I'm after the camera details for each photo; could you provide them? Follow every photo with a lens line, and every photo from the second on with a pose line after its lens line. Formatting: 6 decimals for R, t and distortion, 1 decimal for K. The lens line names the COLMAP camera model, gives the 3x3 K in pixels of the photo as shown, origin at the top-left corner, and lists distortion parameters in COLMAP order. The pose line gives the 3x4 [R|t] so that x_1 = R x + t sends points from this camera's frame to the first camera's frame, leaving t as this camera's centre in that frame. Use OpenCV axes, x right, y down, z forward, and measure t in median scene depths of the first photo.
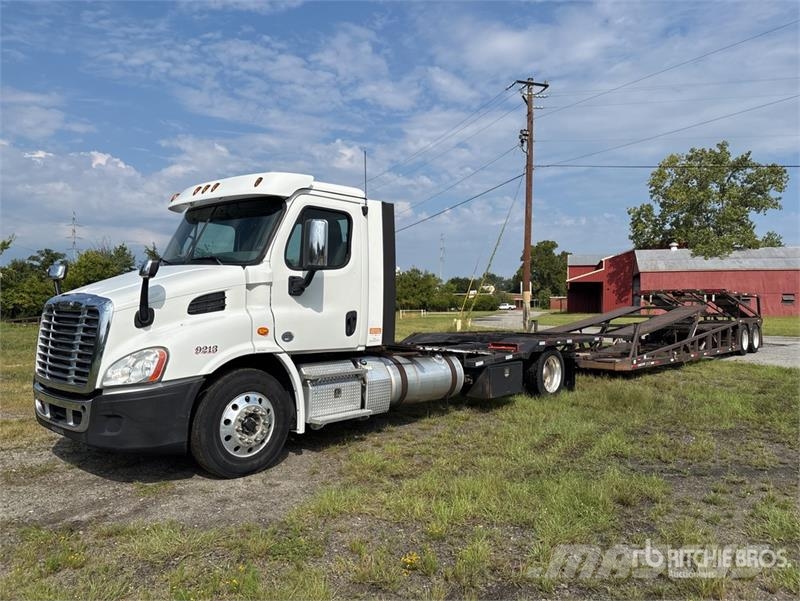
lens RADIAL K [[615.7, 0, 399.0], [0, 615.7, 302.6], [0, 0, 1]] dist [0.039797, -0.027545]
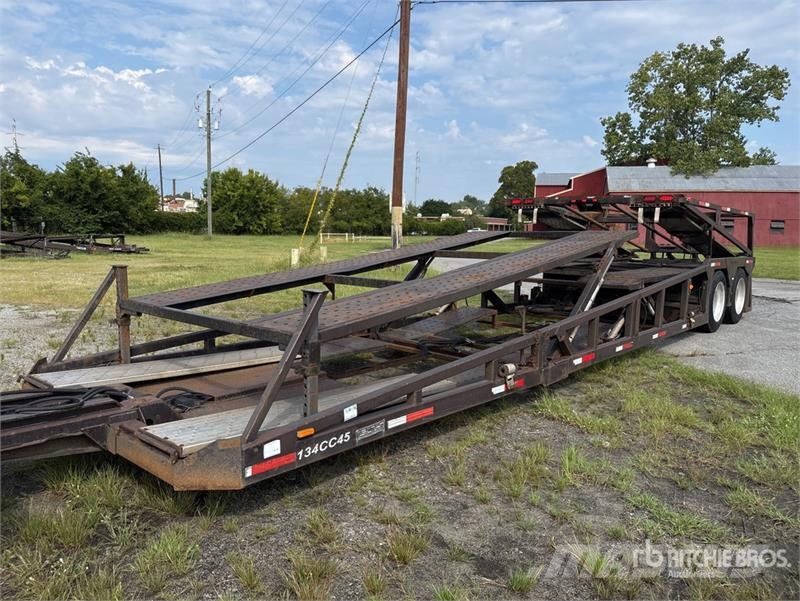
lens RADIAL K [[615.7, 0, 398.8], [0, 615.7, 300.0], [0, 0, 1]] dist [0.039797, -0.027545]
pose [[0.999609, 0.012989, 0.024758, 0.084734], [-0.015856, 0.992727, 0.119342, 0.000908], [-0.023028, -0.119688, 0.992544, 0.150726]]
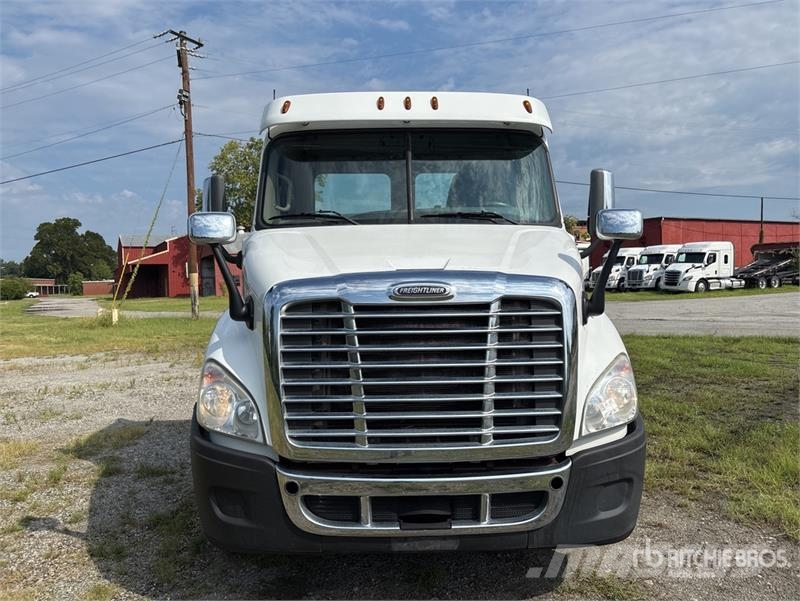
lens RADIAL K [[615.7, 0, 402.0], [0, 615.7, 307.7], [0, 0, 1]] dist [0.039797, -0.027545]
pose [[0.731435, -0.051193, 0.679987, -0.081558], [0.026841, 0.998567, 0.046305, -0.000706], [-0.681383, -0.015618, 0.731760, 0.058792]]
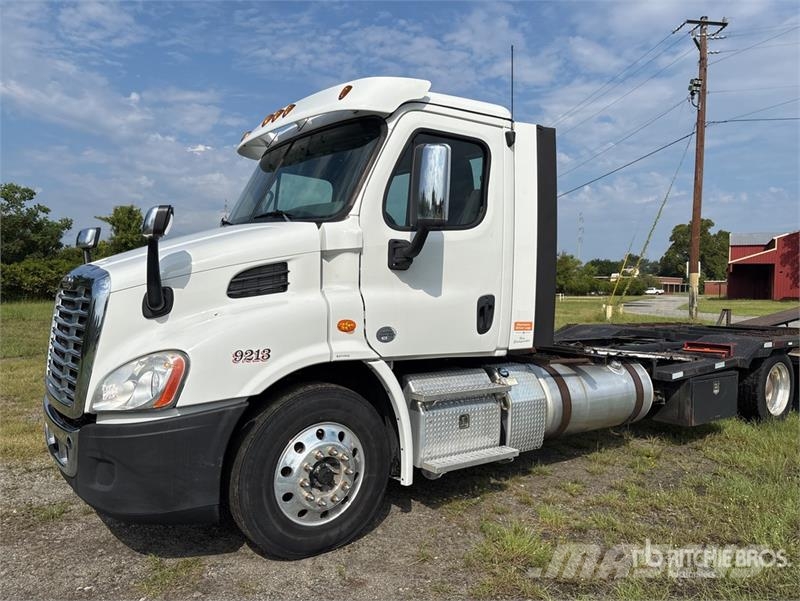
lens RADIAL K [[615.7, 0, 402.8], [0, 615.7, 299.8], [0, 0, 1]] dist [0.039797, -0.027545]
pose [[0.978525, 0.011876, -0.205786, -0.003454], [-0.007115, 0.999690, 0.023864, 0.000437], [0.206006, -0.021888, 0.978306, 0.039331]]
